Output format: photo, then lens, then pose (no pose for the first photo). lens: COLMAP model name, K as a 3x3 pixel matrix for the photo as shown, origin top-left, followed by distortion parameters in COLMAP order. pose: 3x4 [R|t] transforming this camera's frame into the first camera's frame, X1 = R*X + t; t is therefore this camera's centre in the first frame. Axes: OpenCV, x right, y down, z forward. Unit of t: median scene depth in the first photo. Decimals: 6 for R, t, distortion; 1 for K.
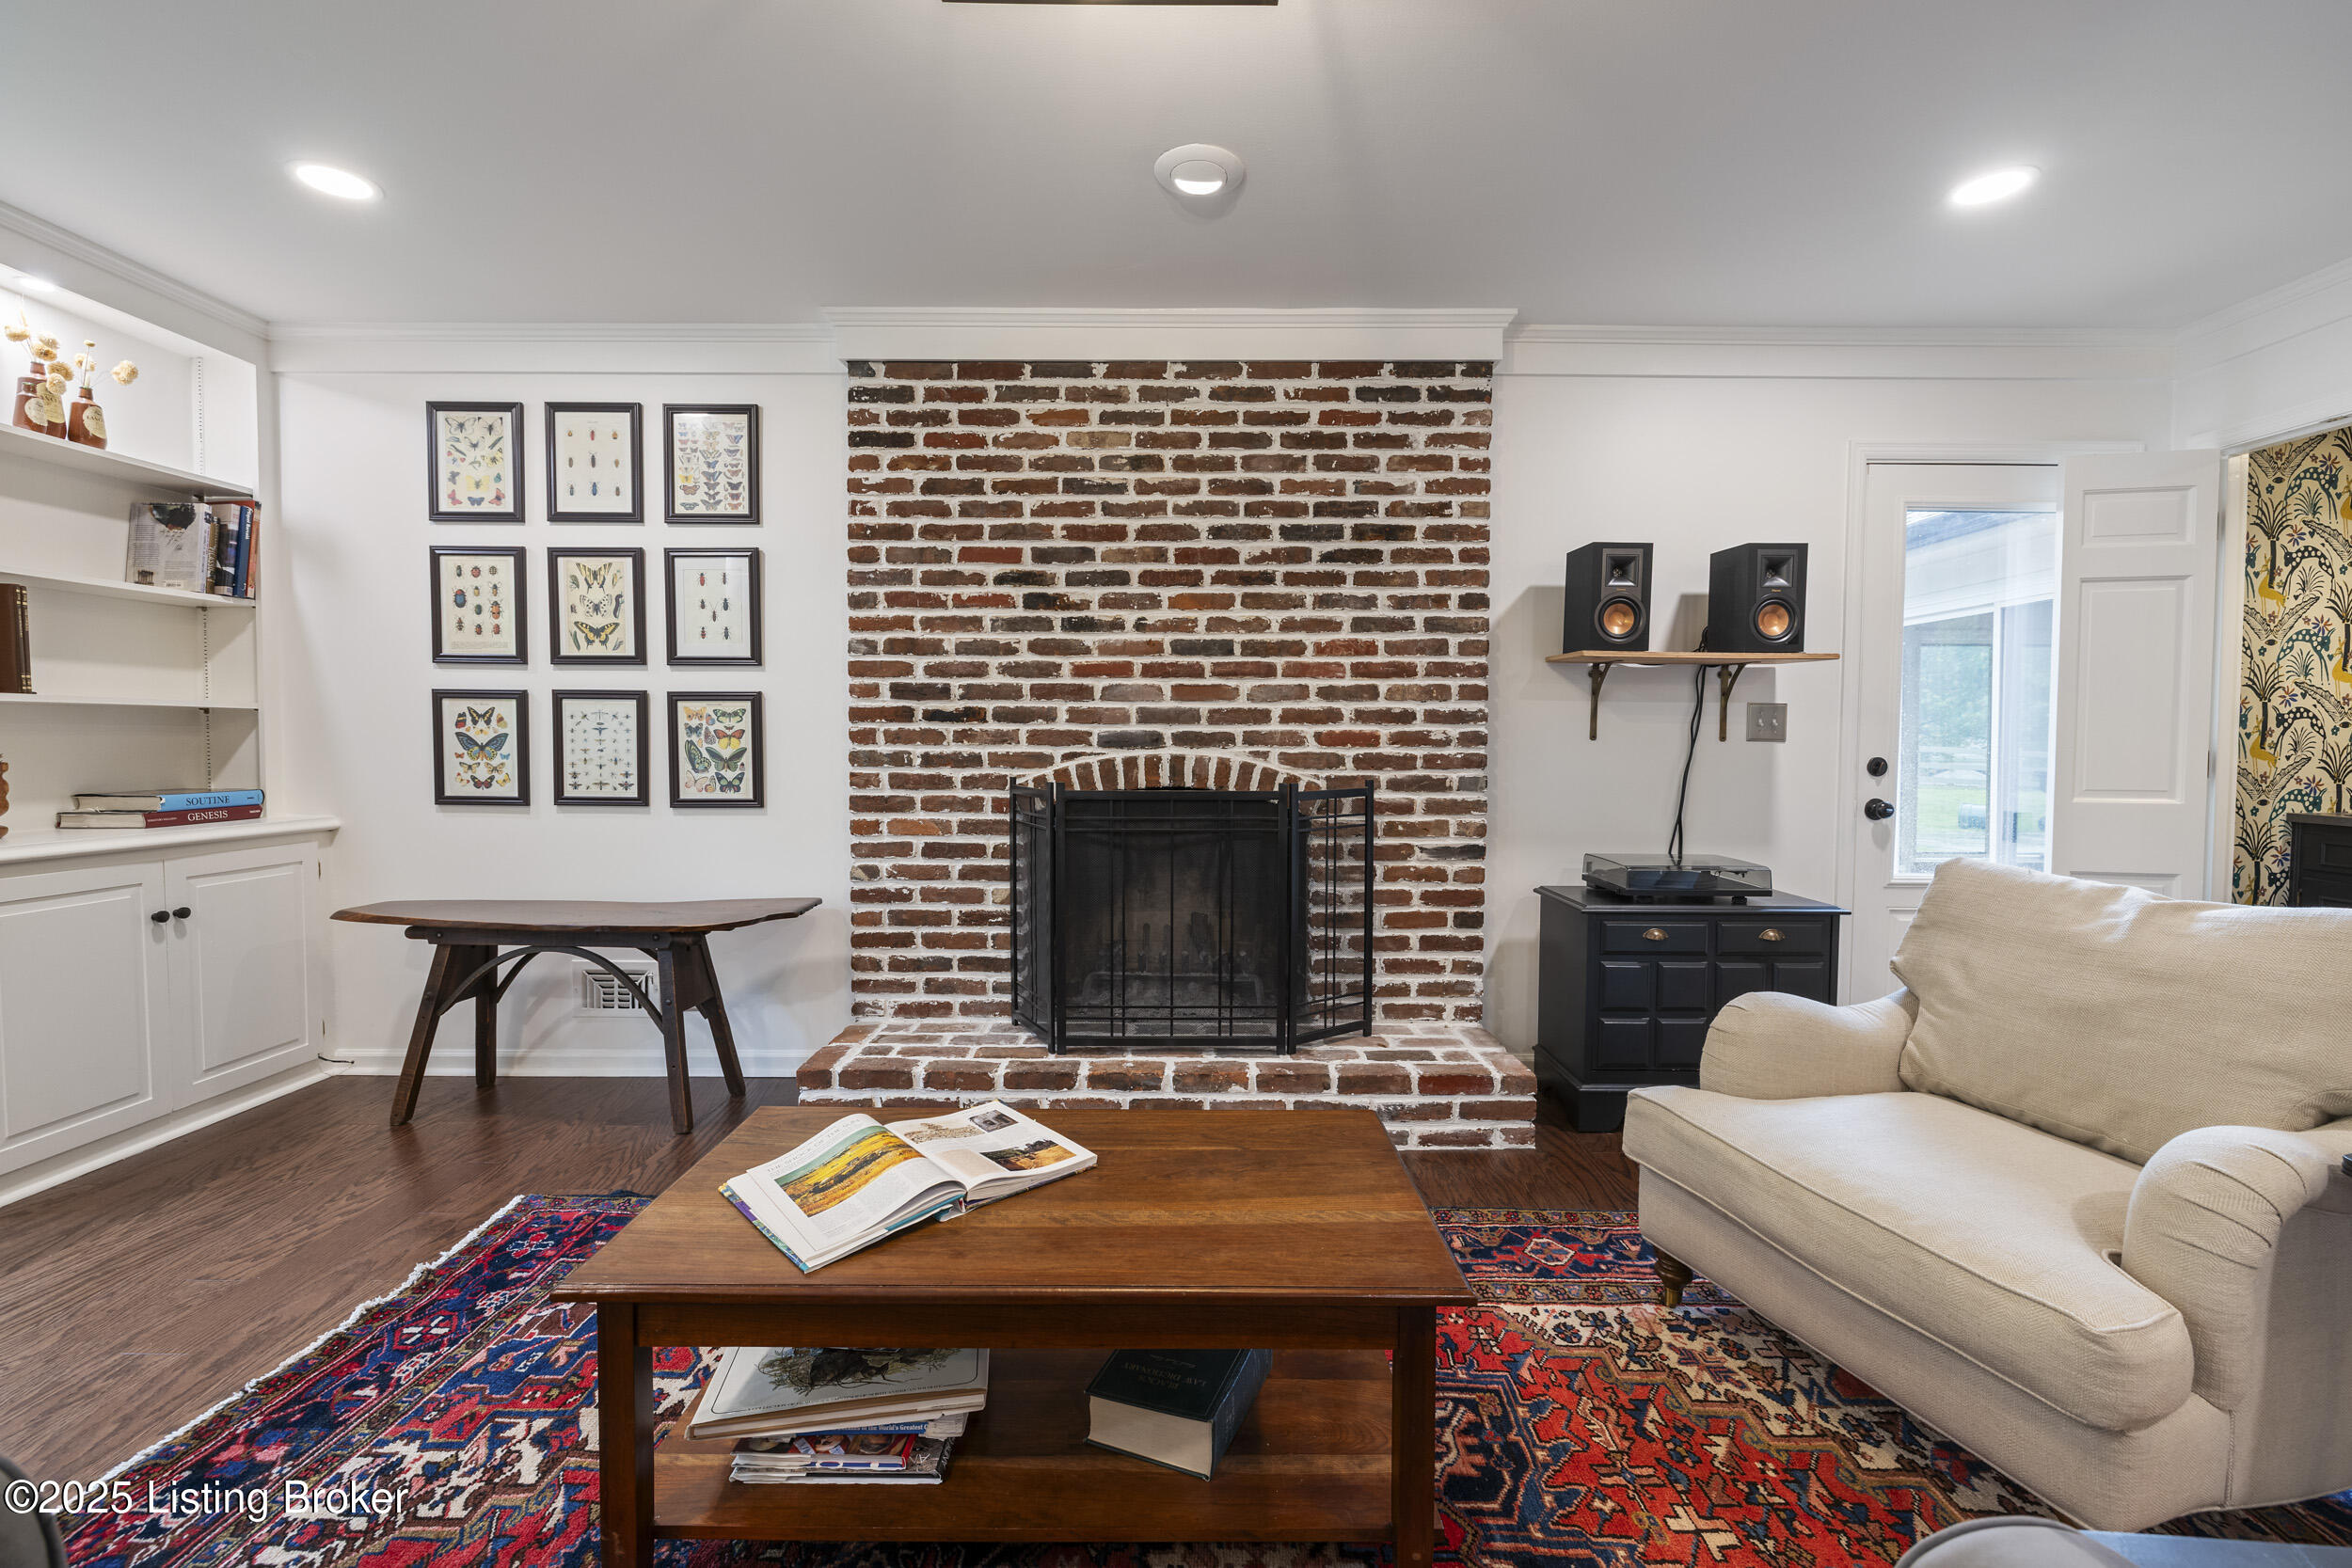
lens RADIAL K [[986.6, 0, 1178.2], [0, 986.6, 772.9], [0, 0, 1]] dist [-0.000244, 0.000045]
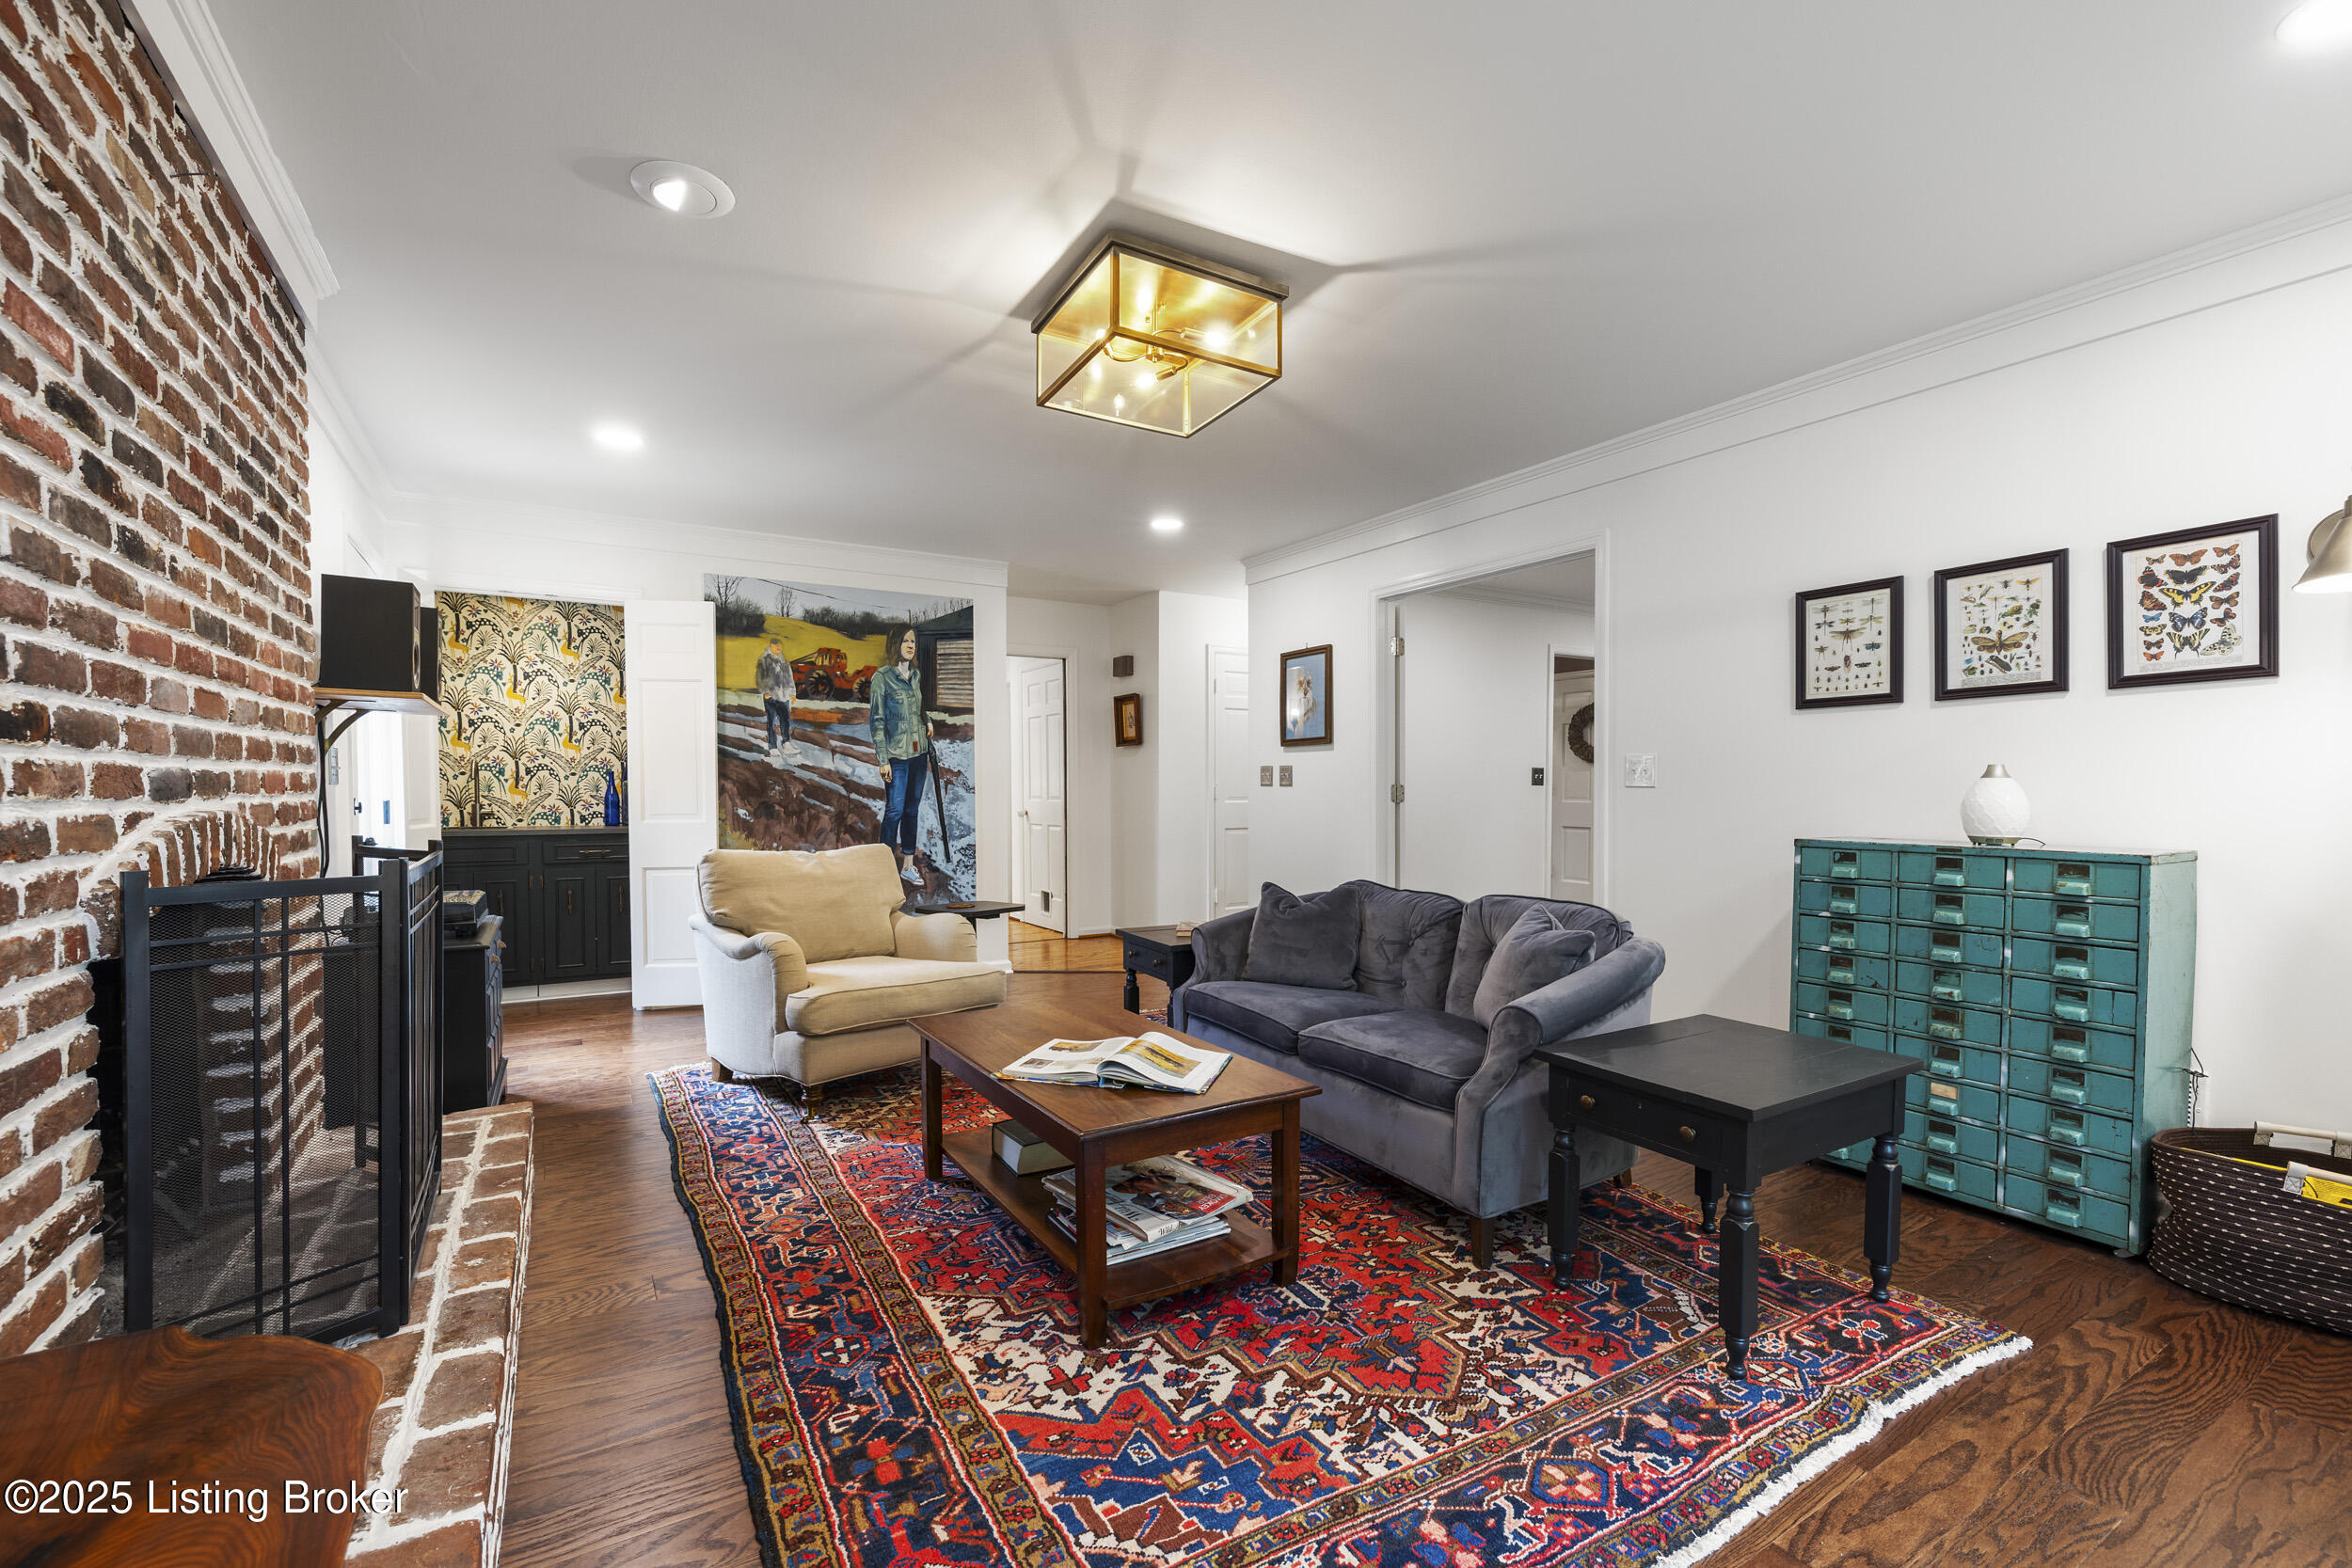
lens RADIAL K [[991.9, 0, 1176.1], [0, 991.9, 816.8], [0, 0, 1]] dist [-0.001004, 0.000036]
pose [[-0.524881, -0.030825, 0.850617, -0.780952], [0.027548, 0.998205, 0.053172, -0.030731], [-0.850730, 0.051342, -0.523090, 0.828202]]
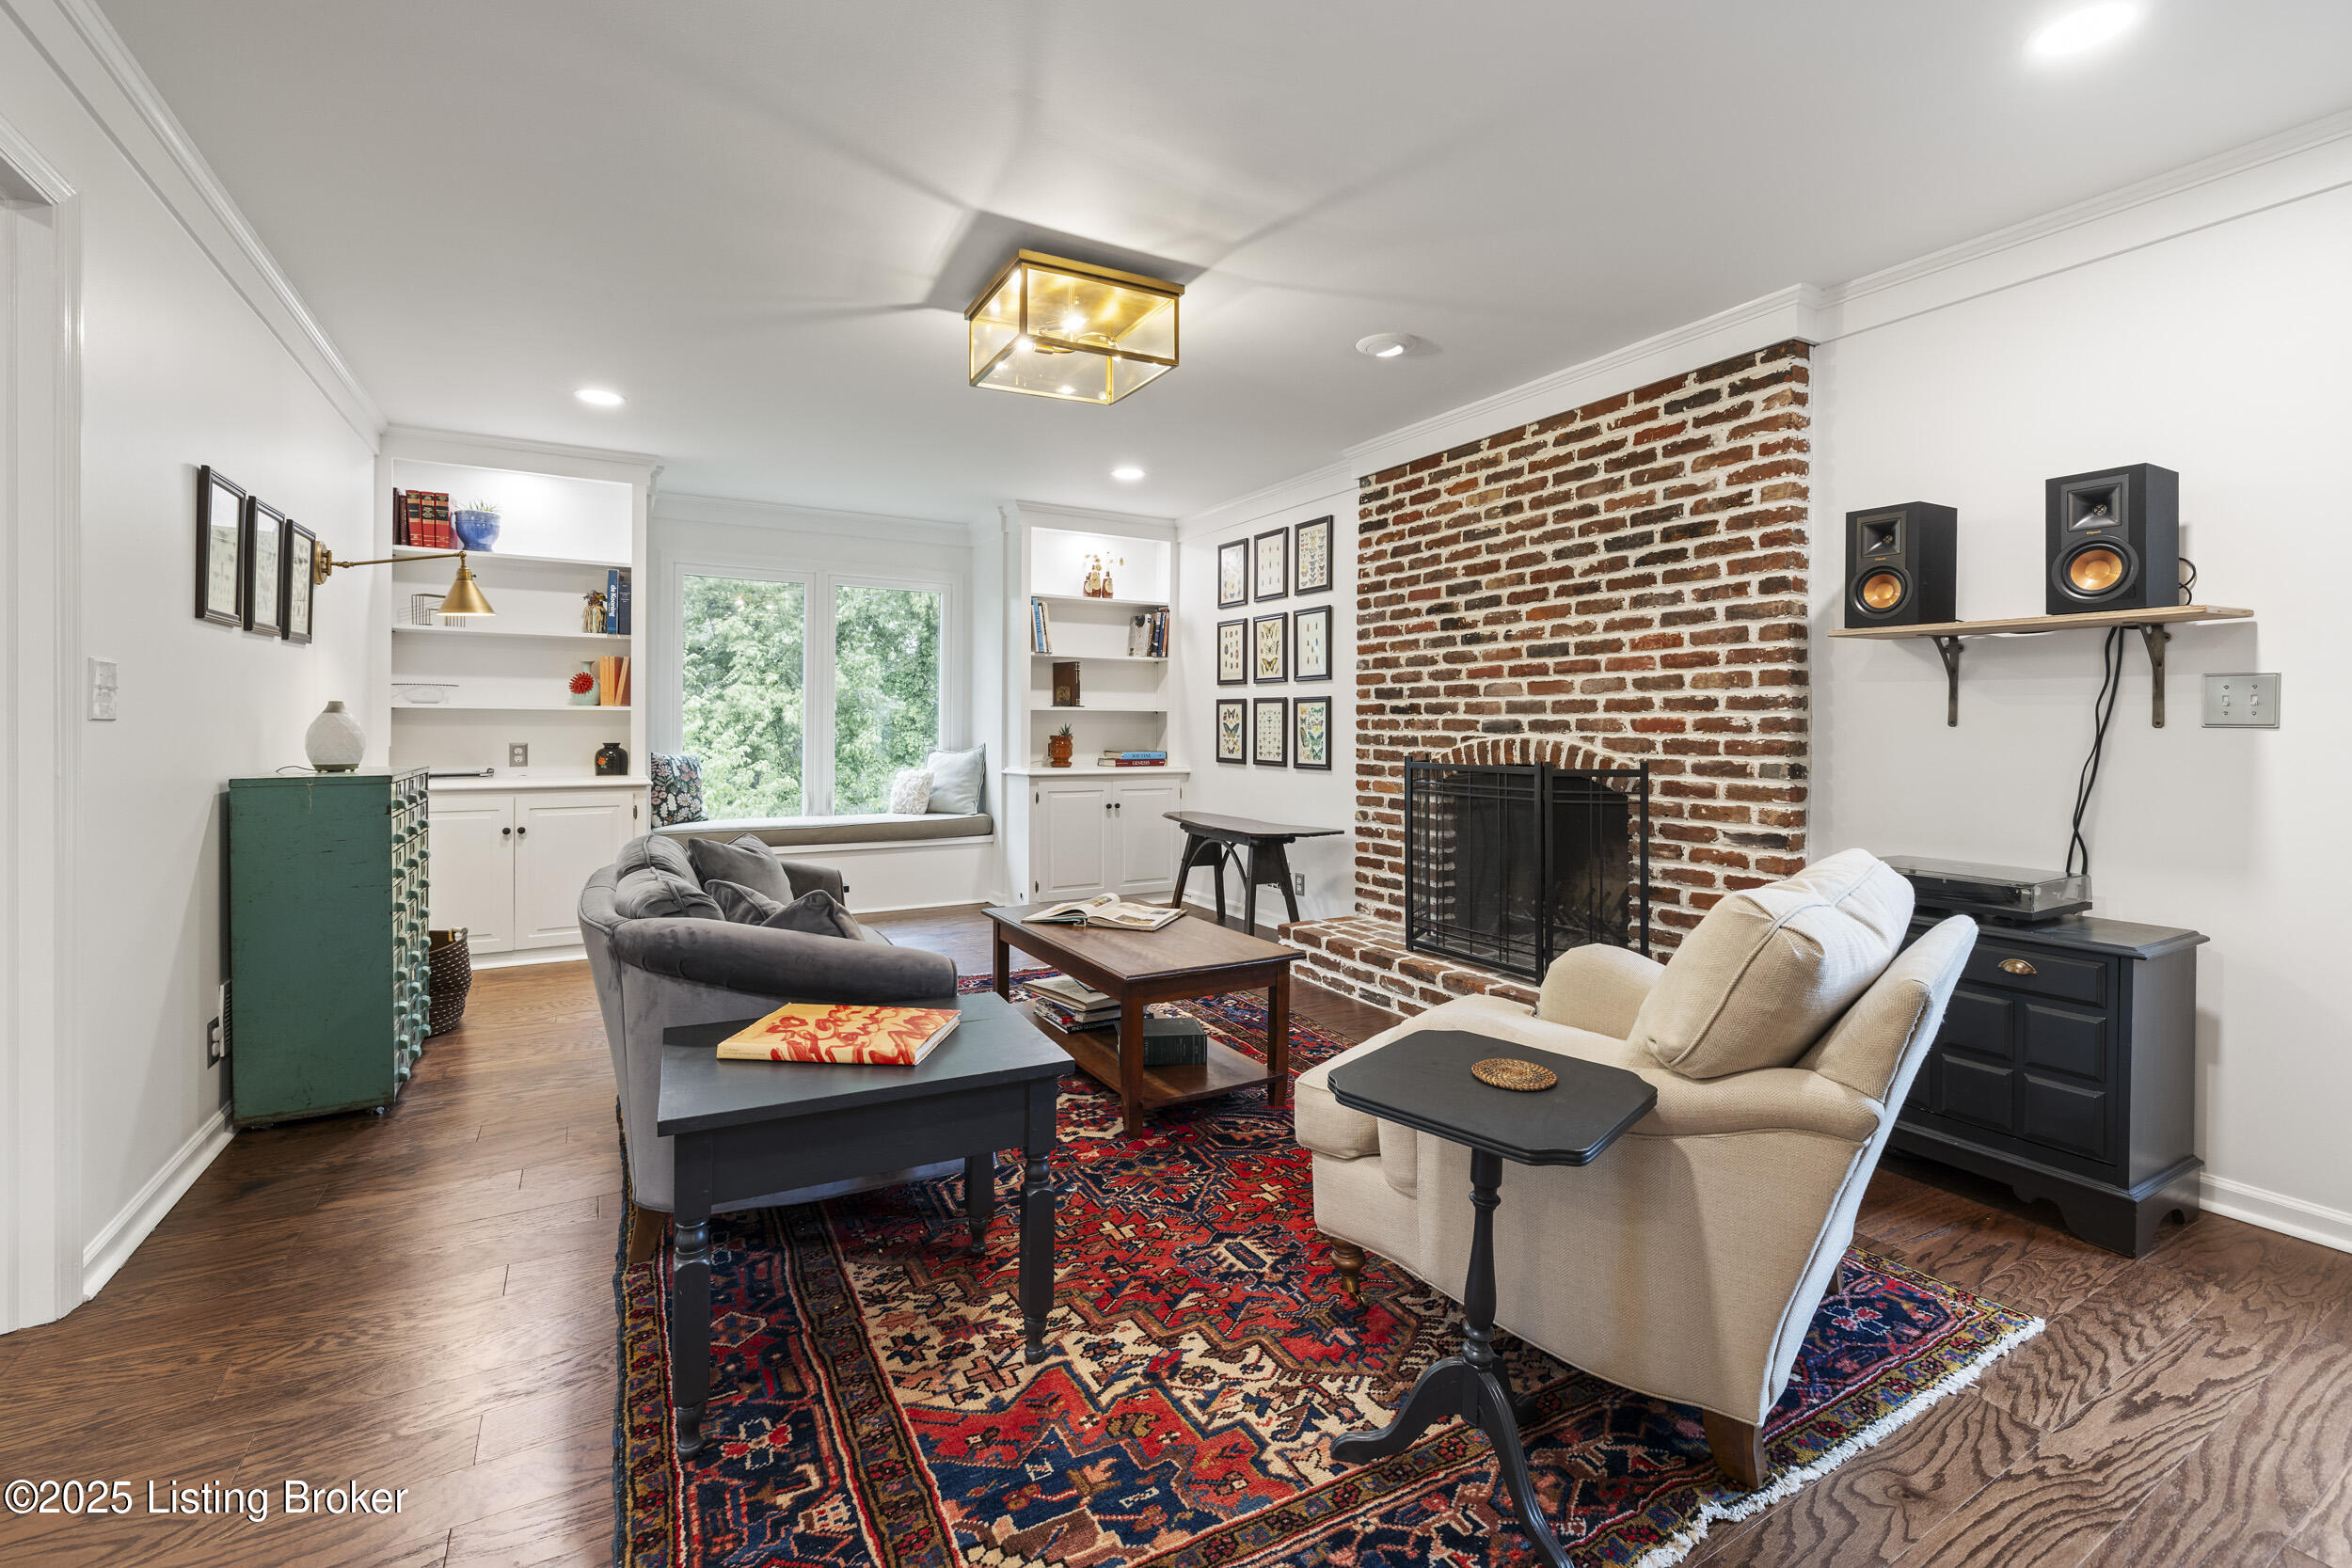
lens RADIAL K [[1009.7, 0, 1177.4], [0, 1009.7, 727.2], [0, 0, 1]] dist [0.000056, -0.000441]
pose [[0.503635, -0.000484, -0.863916, 0.869305], [-0.034655, 0.999184, -0.020763, 0.008937], [0.863221, 0.040396, 0.503208, -0.013599]]
